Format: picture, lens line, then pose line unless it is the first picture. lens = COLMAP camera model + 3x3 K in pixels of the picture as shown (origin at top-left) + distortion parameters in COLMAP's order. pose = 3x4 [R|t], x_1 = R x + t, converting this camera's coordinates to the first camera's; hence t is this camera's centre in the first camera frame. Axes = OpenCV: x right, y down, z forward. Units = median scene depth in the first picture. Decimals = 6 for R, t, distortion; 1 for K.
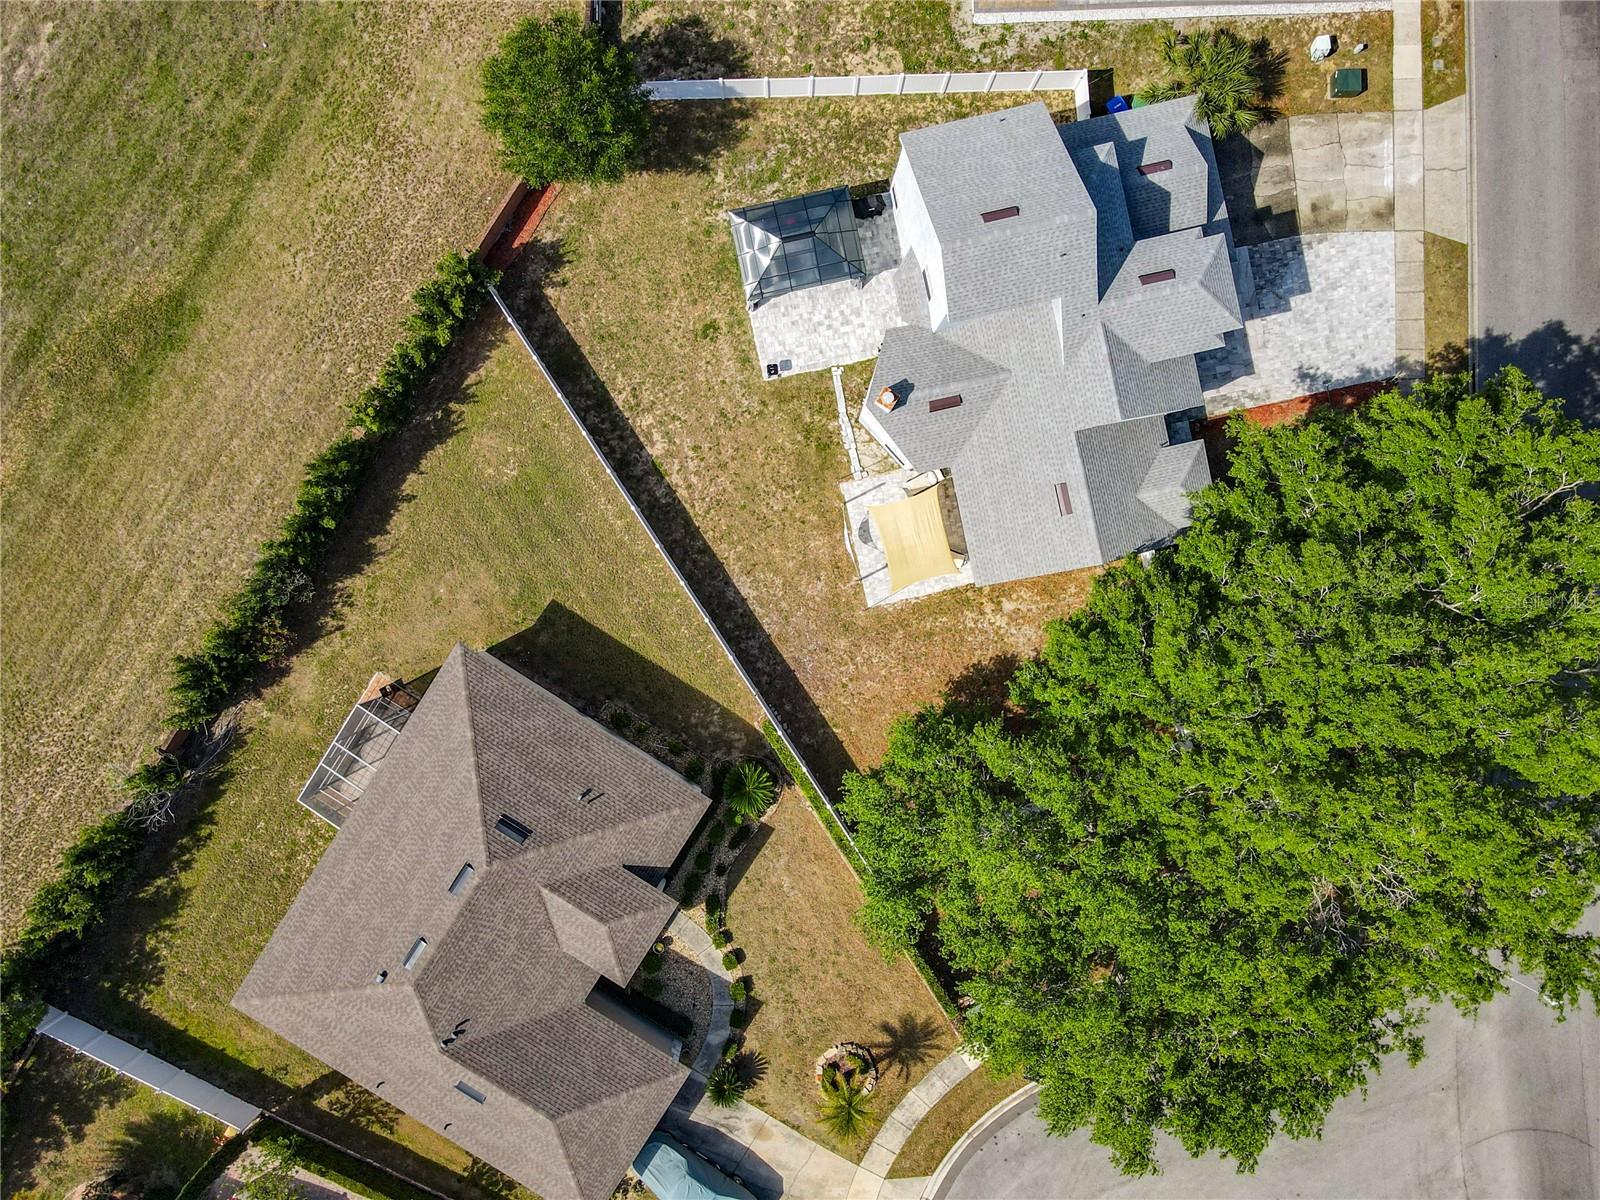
lens RADIAL K [[1180.4, 0, 777.9], [0, 1180.4, 600.0], [0, 0, 1]] dist [-0.004003, 0.039412]
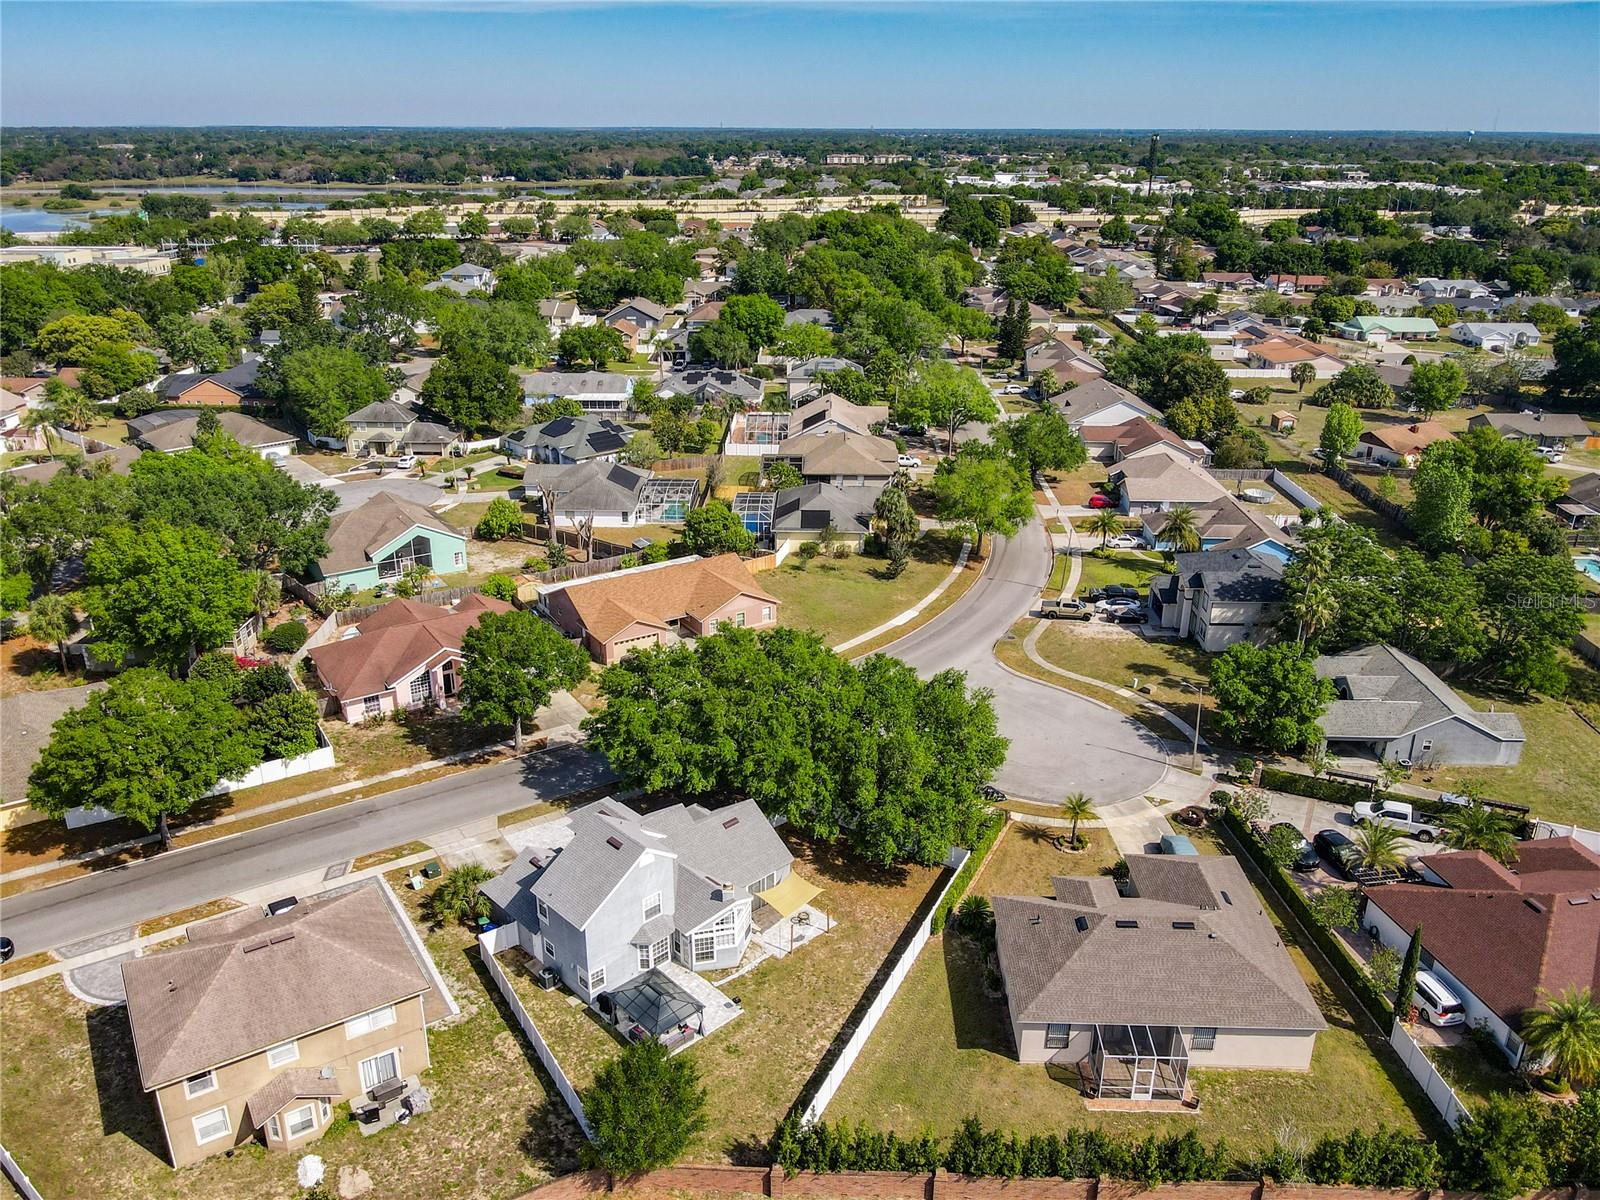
lens RADIAL K [[1180.4, 0, 777.9], [0, 1180.4, 600.0], [0, 0, 1]] dist [-0.004003, 0.039412]
pose [[-0.501800, -0.333958, 0.797916, -1.015886], [0.864465, -0.225565, 0.449244, -0.686174], [0.029953, 0.915201, 0.401883, -0.034512]]
